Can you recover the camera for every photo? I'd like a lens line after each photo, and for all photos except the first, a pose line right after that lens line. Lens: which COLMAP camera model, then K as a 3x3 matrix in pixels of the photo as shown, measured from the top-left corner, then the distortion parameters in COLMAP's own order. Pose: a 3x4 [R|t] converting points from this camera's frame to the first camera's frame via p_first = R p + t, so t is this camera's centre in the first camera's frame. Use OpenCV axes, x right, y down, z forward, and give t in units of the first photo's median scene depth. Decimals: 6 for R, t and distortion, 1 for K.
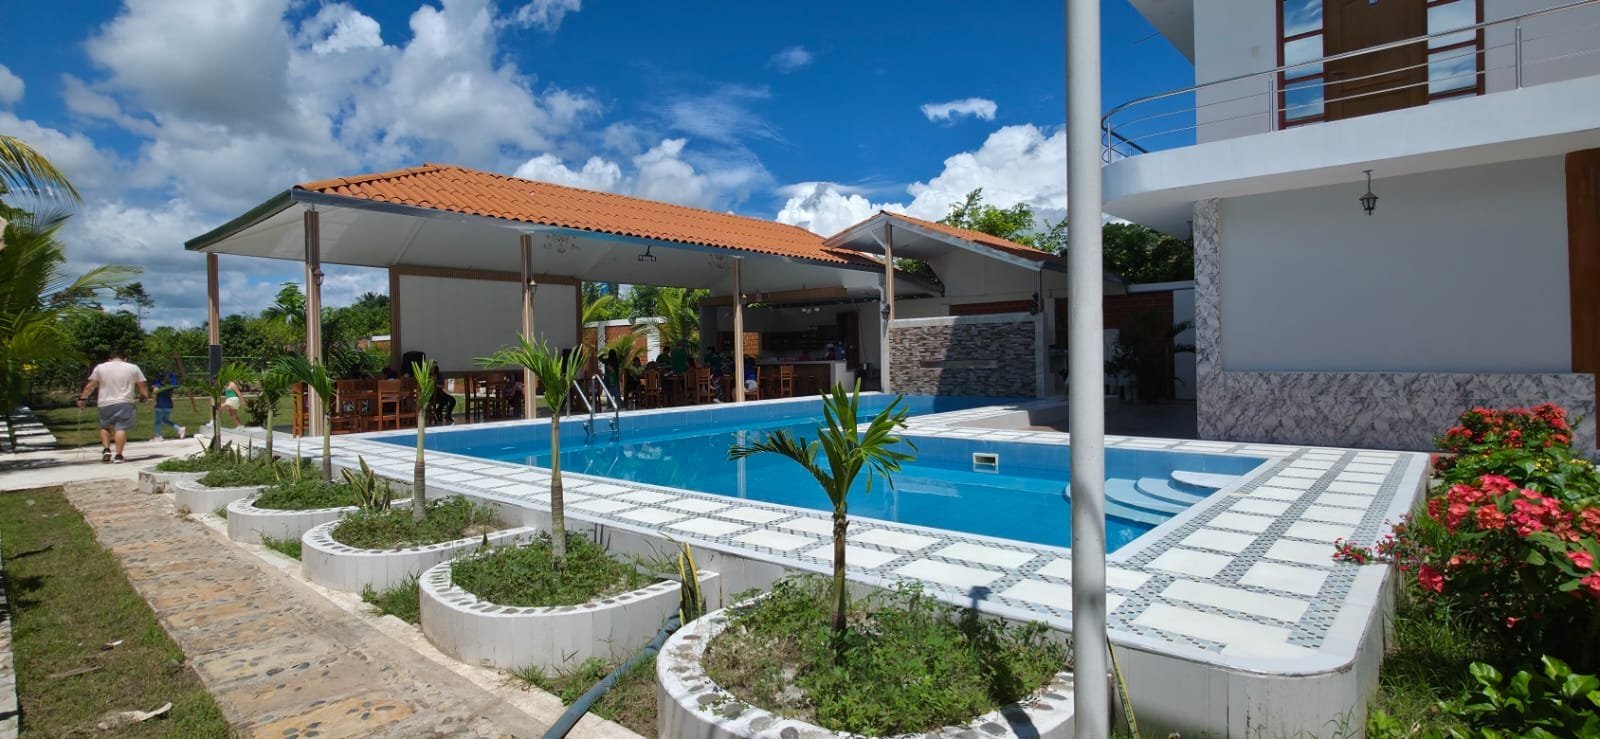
lens RADIAL K [[779.5, 0, 800.0], [0, 779.5, 369.5], [0, 0, 1]] dist [0.044138, -0.035299]
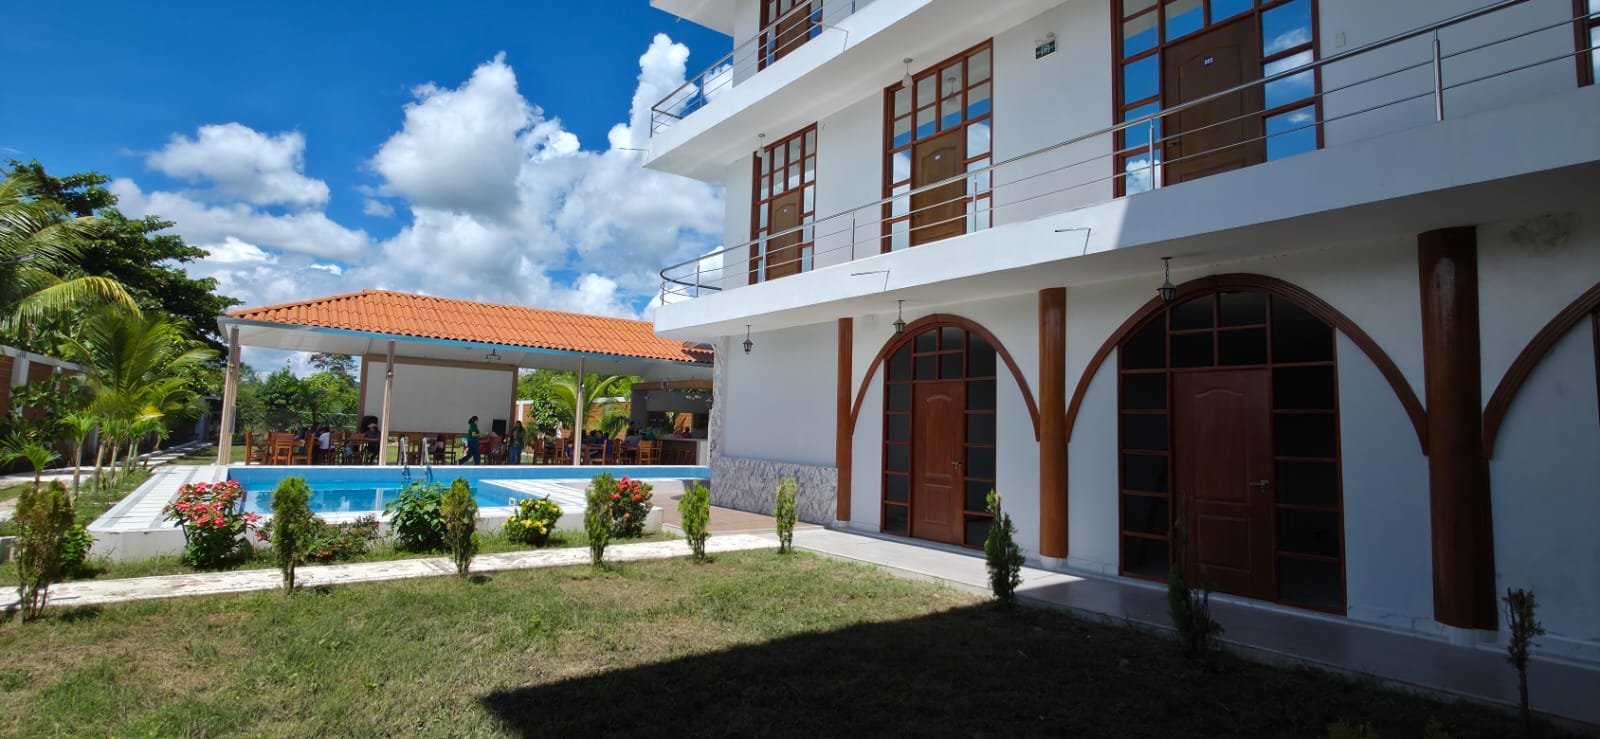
lens RADIAL K [[779.5, 0, 800.0], [0, 779.5, 369.5], [0, 0, 1]] dist [0.044138, -0.035299]
pose [[0.972968, 0.032638, -0.228622, 0.999804], [-0.055378, 0.994053, -0.093768, -0.029463], [0.224202, 0.103894, 0.968989, -0.355422]]
